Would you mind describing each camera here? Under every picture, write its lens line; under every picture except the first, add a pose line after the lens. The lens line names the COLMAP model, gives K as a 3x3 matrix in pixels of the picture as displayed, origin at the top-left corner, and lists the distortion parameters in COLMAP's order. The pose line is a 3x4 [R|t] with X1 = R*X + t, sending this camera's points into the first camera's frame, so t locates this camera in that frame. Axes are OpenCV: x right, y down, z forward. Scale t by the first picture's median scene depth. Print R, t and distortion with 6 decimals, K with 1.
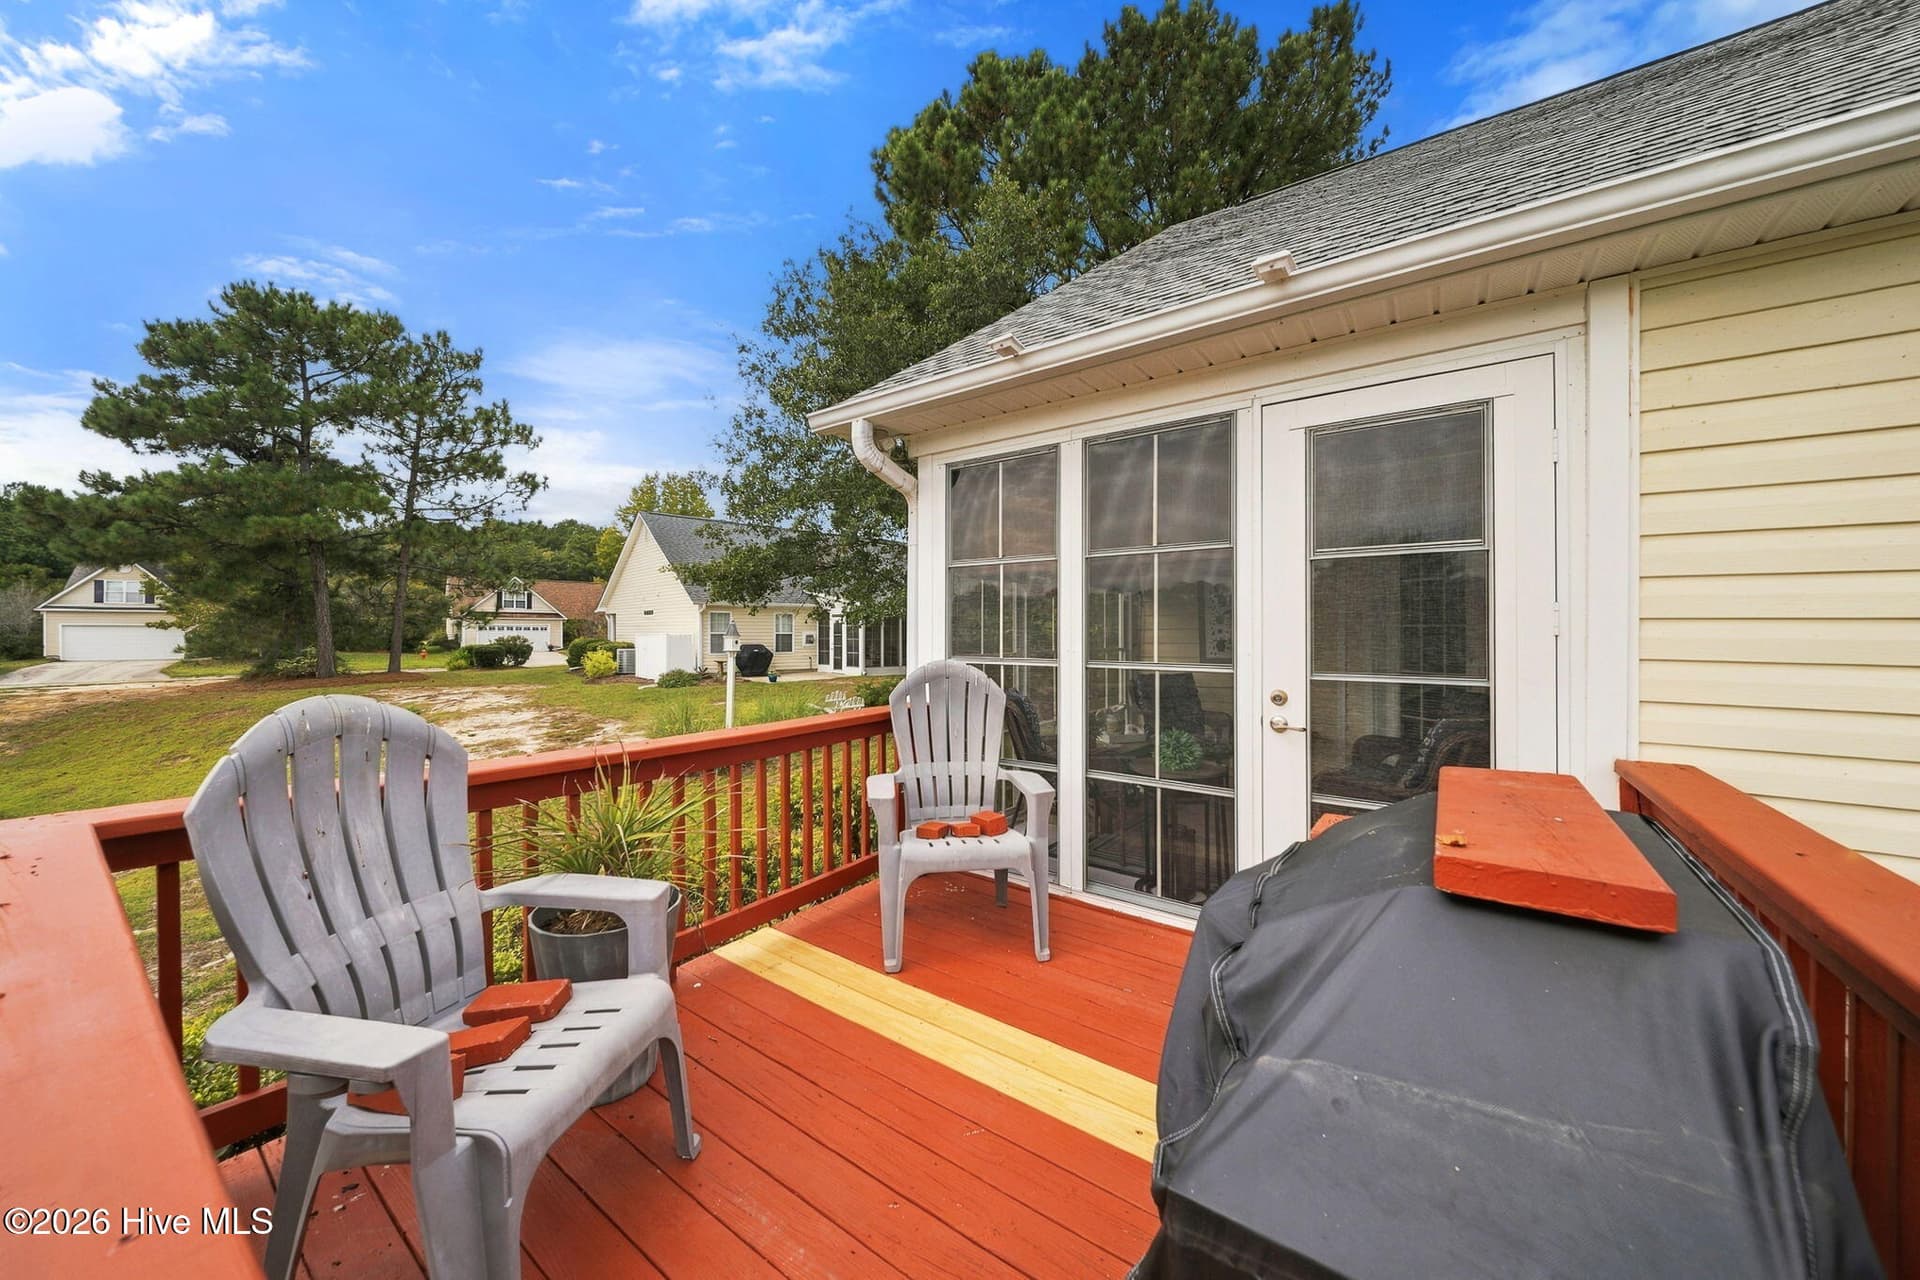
lens RADIAL K [[663.0, 0, 960.0], [0, 663.0, 640.0], [0, 0, 1]] dist [-0.008489, -0.000170]
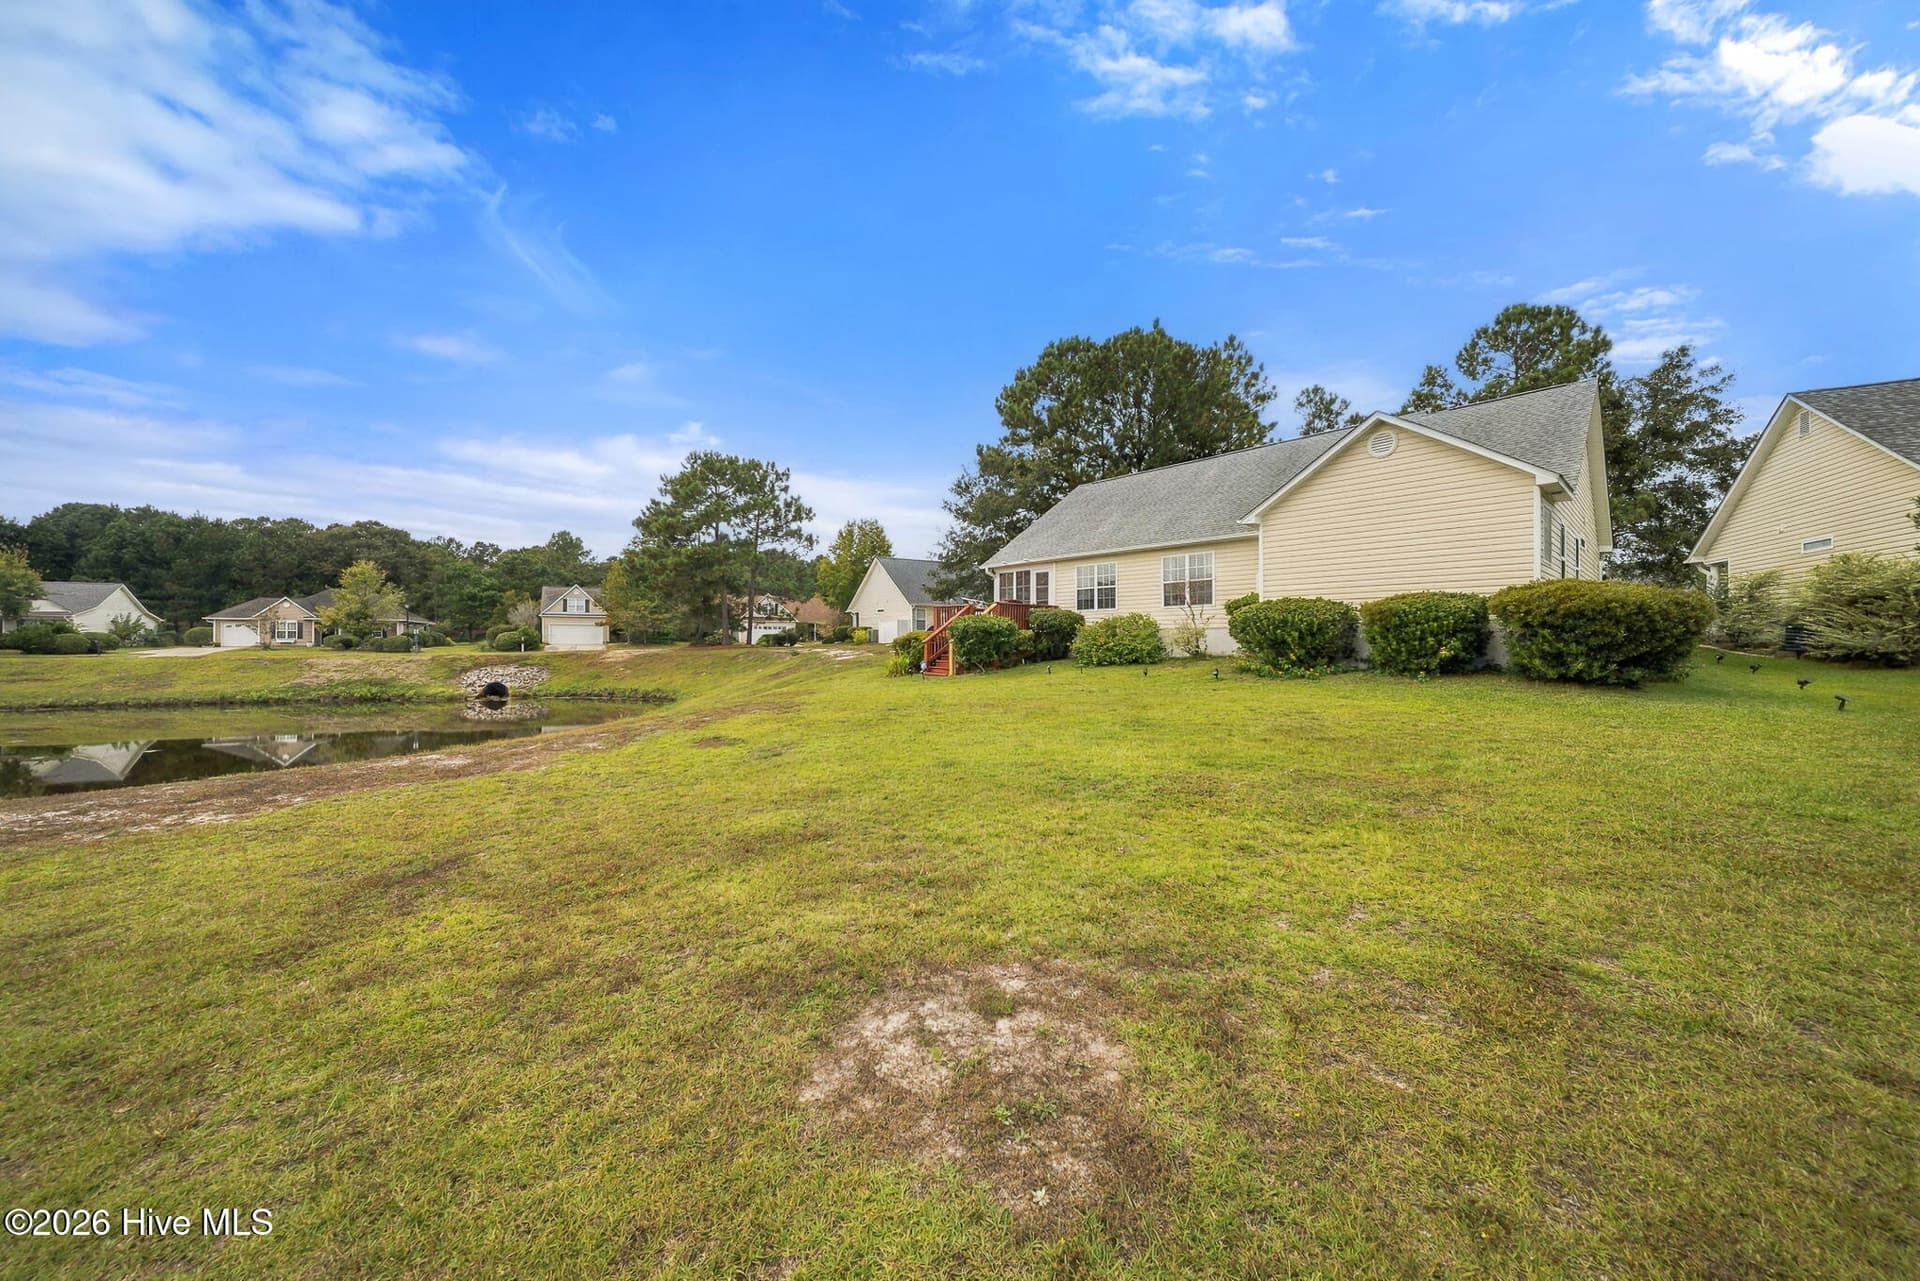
lens RADIAL K [[663.0, 0, 960.0], [0, 663.0, 640.5], [0, 0, 1]] dist [-0.008489, -0.000170]
pose [[0.978619, -0.004652, -0.205629, 0.156858], [0.001645, 0.999889, -0.014791, 0.083400], [0.205675, 0.014137, 0.978518, -0.917674]]
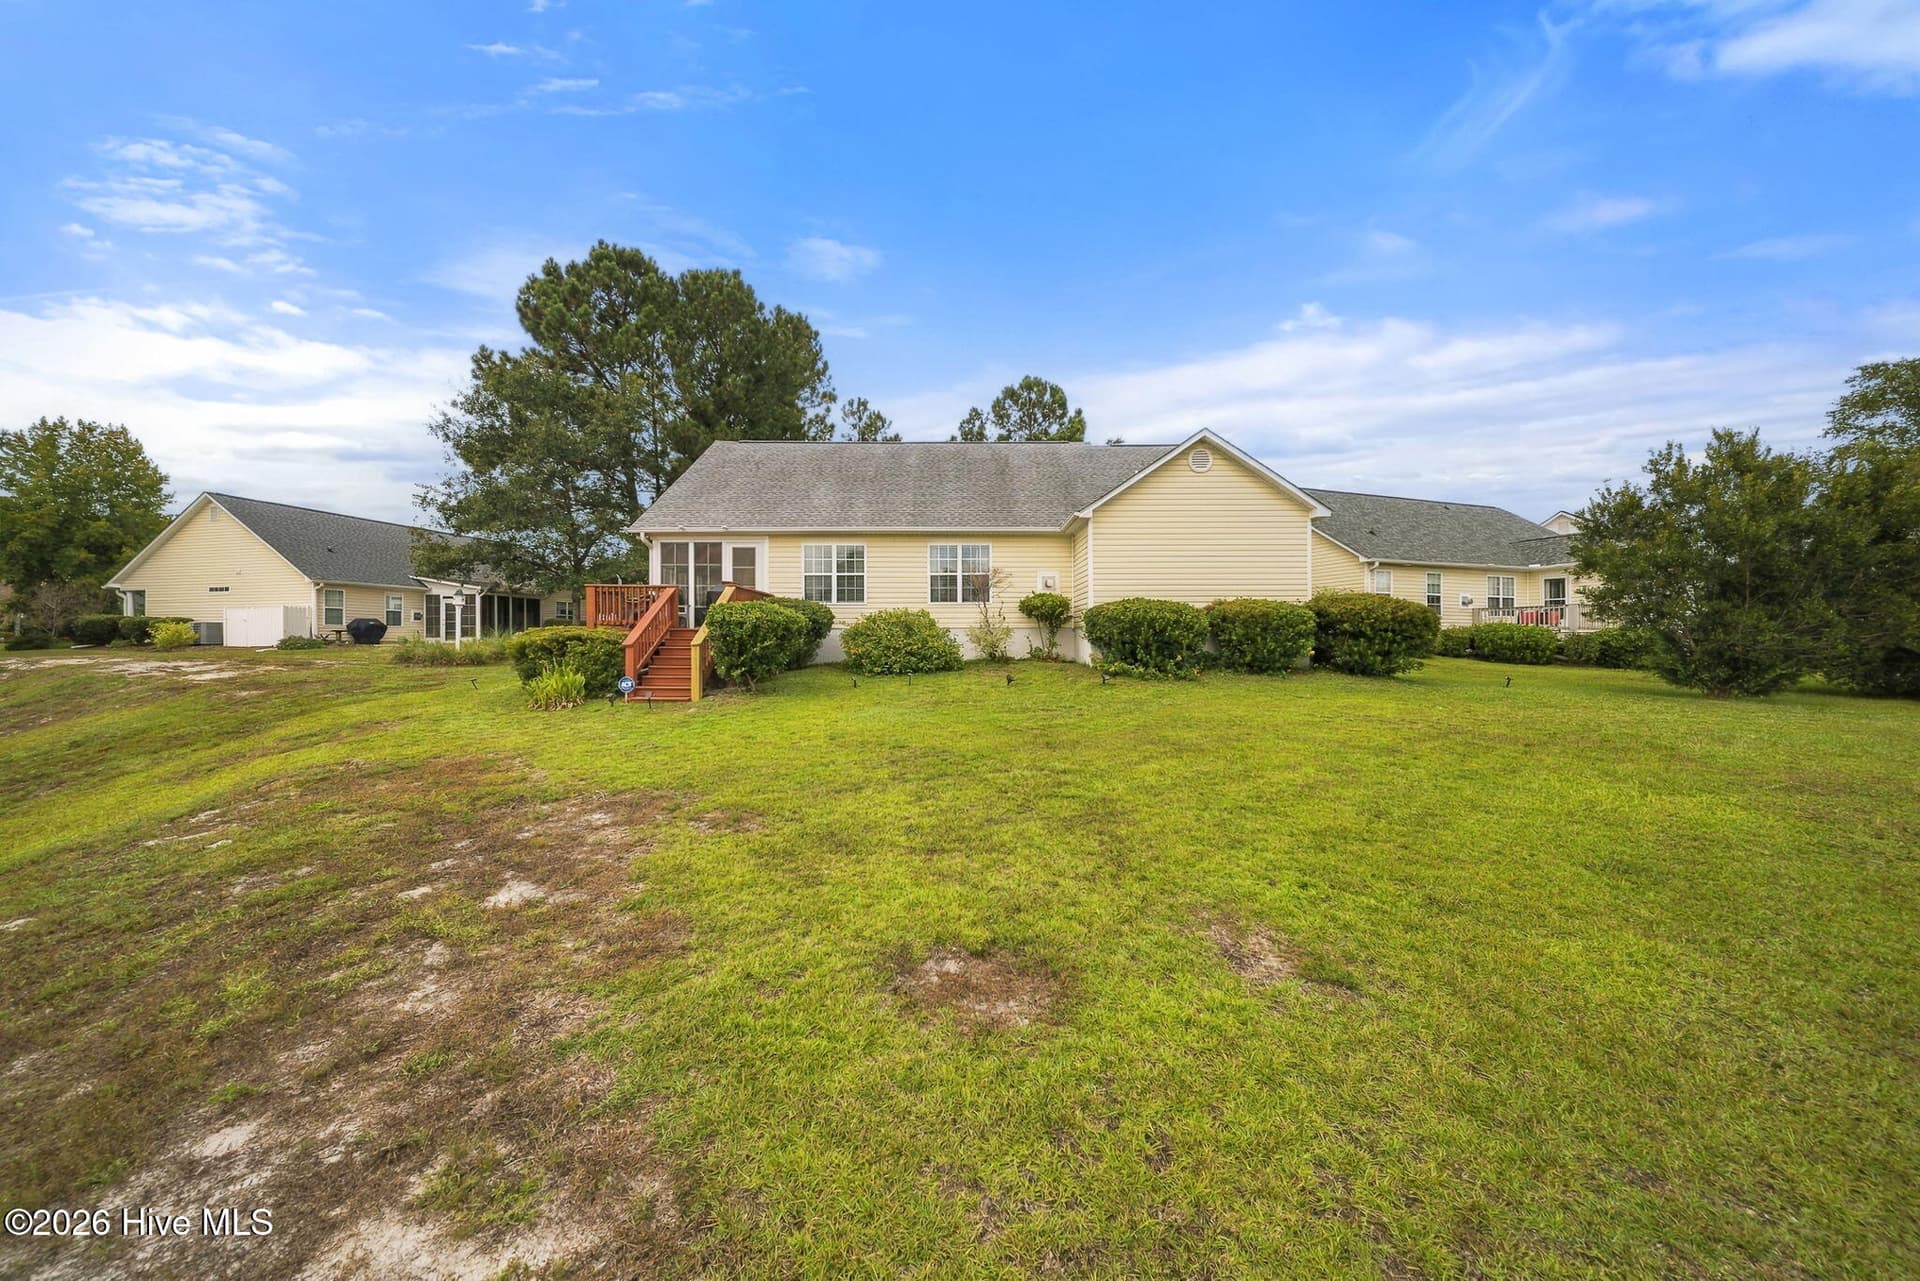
lens RADIAL K [[663.0, 0, 960.0], [0, 663.0, 640.5], [0, 0, 1]] dist [-0.008489, -0.000170]
pose [[0.800826, -0.003843, 0.598885, -0.178104], [0.012509, 0.999869, -0.010310, 0.077335], [-0.598766, 0.015748, 0.800769, -0.623584]]
